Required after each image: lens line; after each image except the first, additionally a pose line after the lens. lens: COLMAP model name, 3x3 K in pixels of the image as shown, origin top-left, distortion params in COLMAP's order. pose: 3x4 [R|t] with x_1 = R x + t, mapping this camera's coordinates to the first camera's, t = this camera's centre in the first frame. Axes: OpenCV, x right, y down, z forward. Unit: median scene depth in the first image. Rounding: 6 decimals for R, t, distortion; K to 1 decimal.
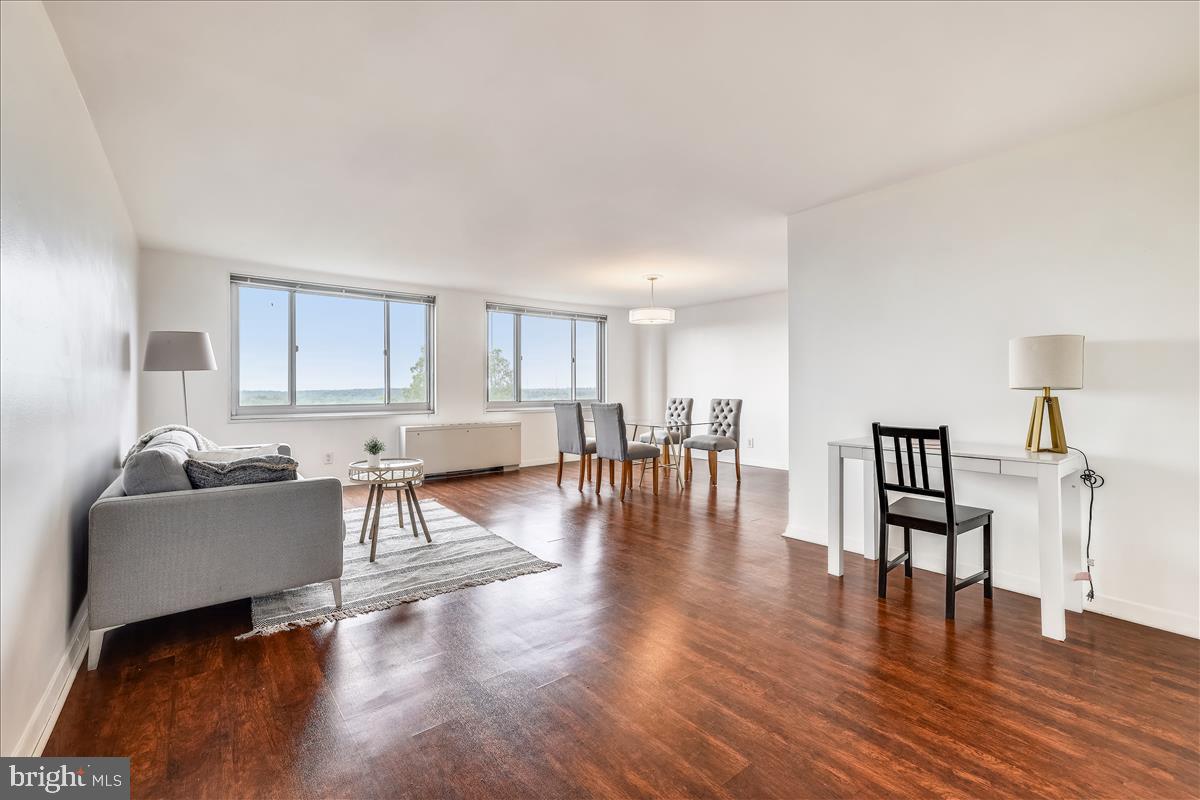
lens RADIAL K [[510.6, 0, 600.6], [0, 510.6, 393.2], [0, 0, 1]] dist [0.011632, 0.003896]
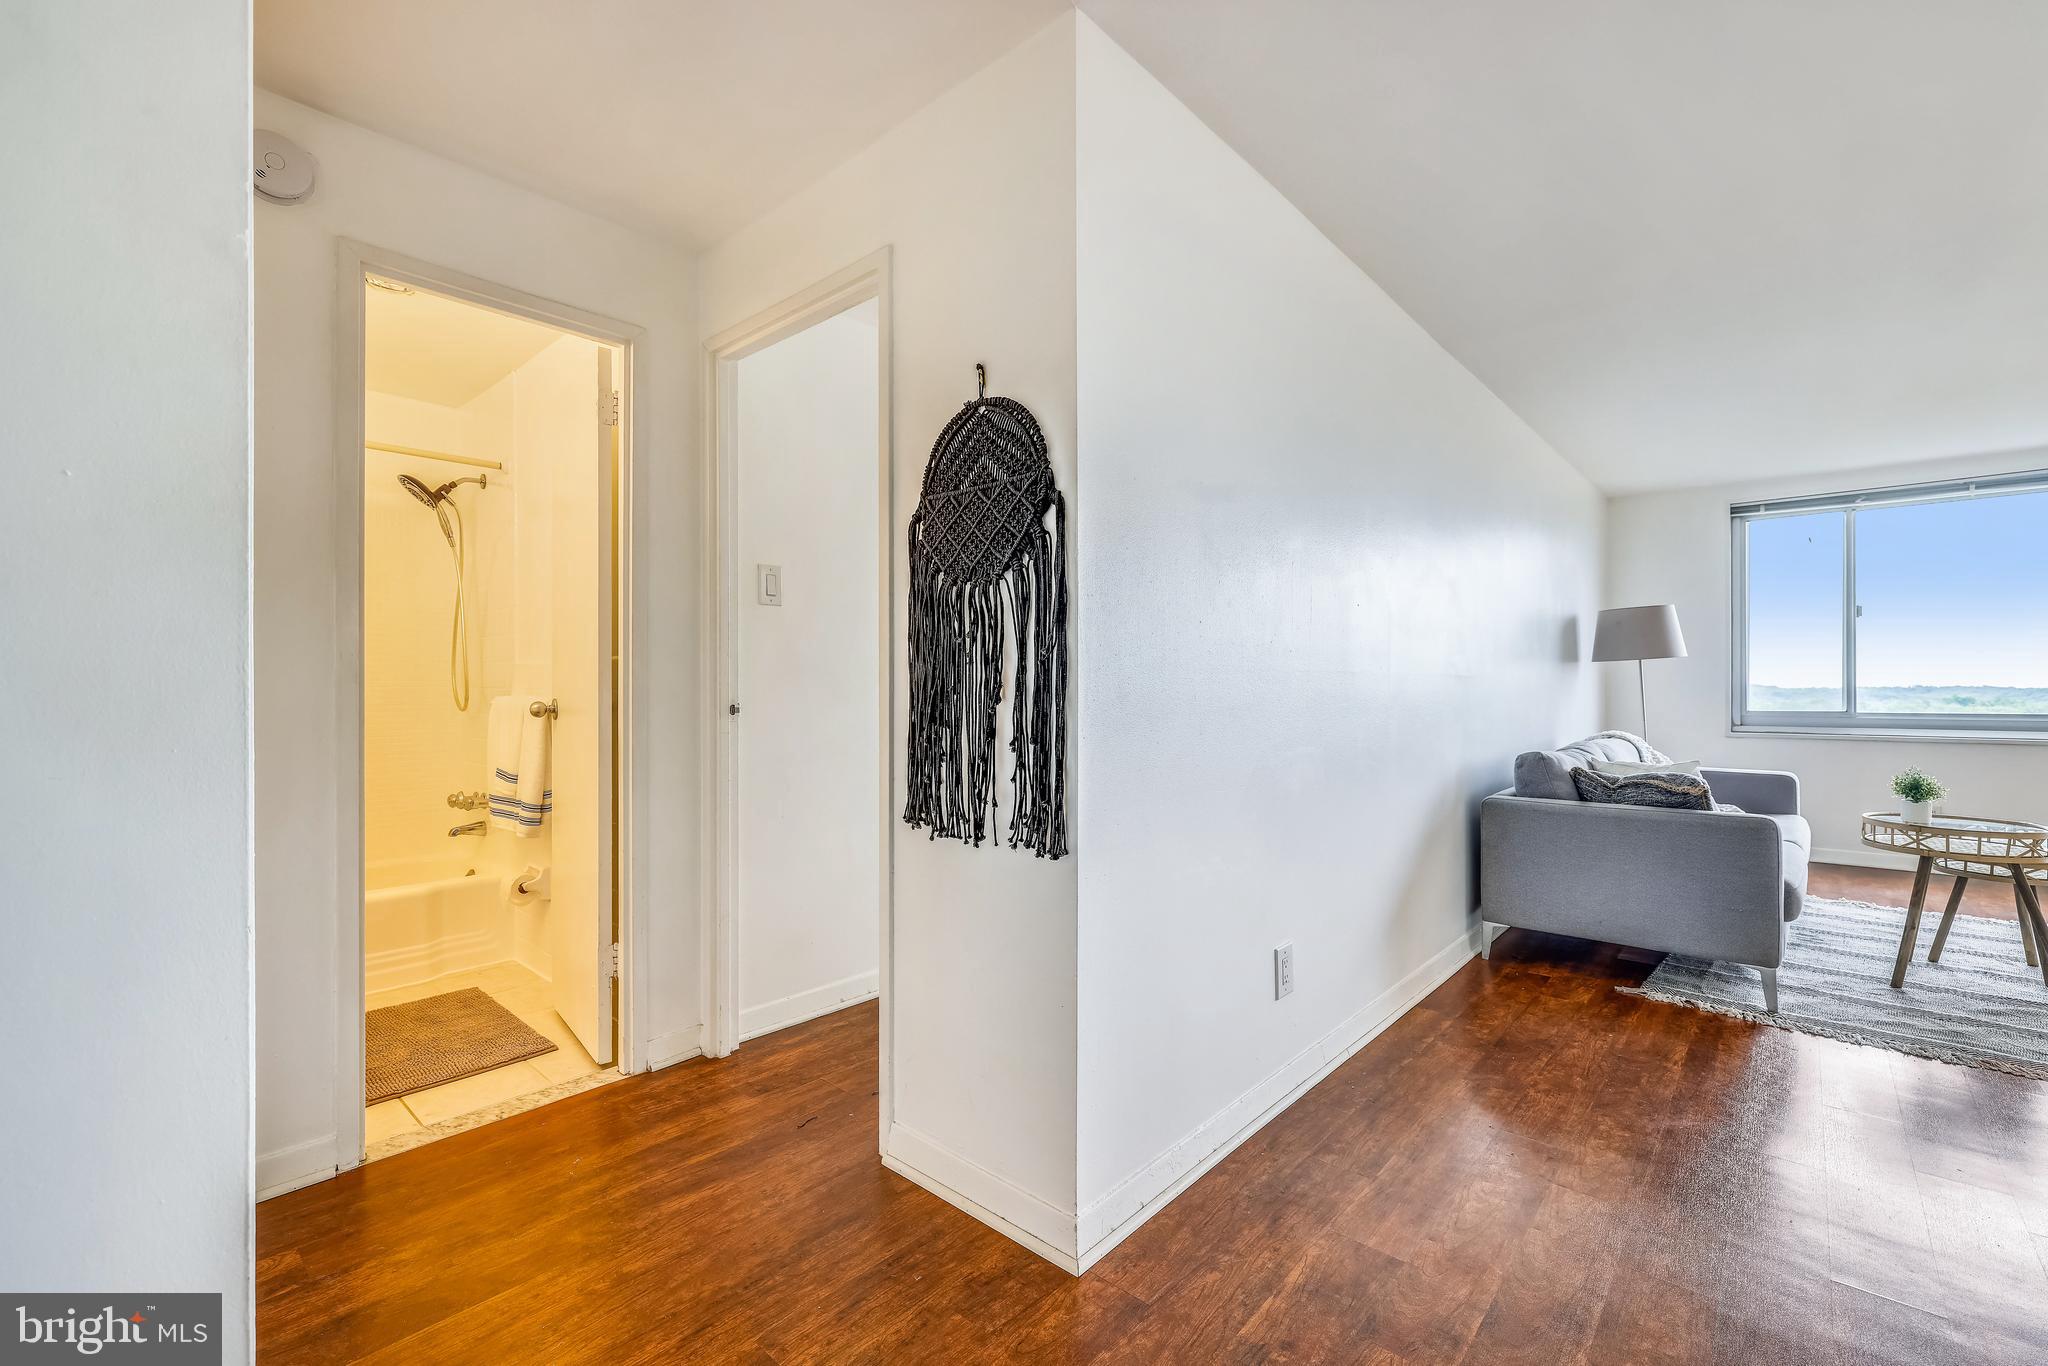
lens RADIAL K [[871.4, 0, 1027.1], [0, 871.4, 691.2], [0, 0, 1]] dist [0.011632, 0.003896]
pose [[0.187646, 0.004235, -0.982228, 0.439098], [-0.002421, 0.999990, 0.003849, -0.001173], [0.982234, 0.001656, 0.187654, -0.166860]]
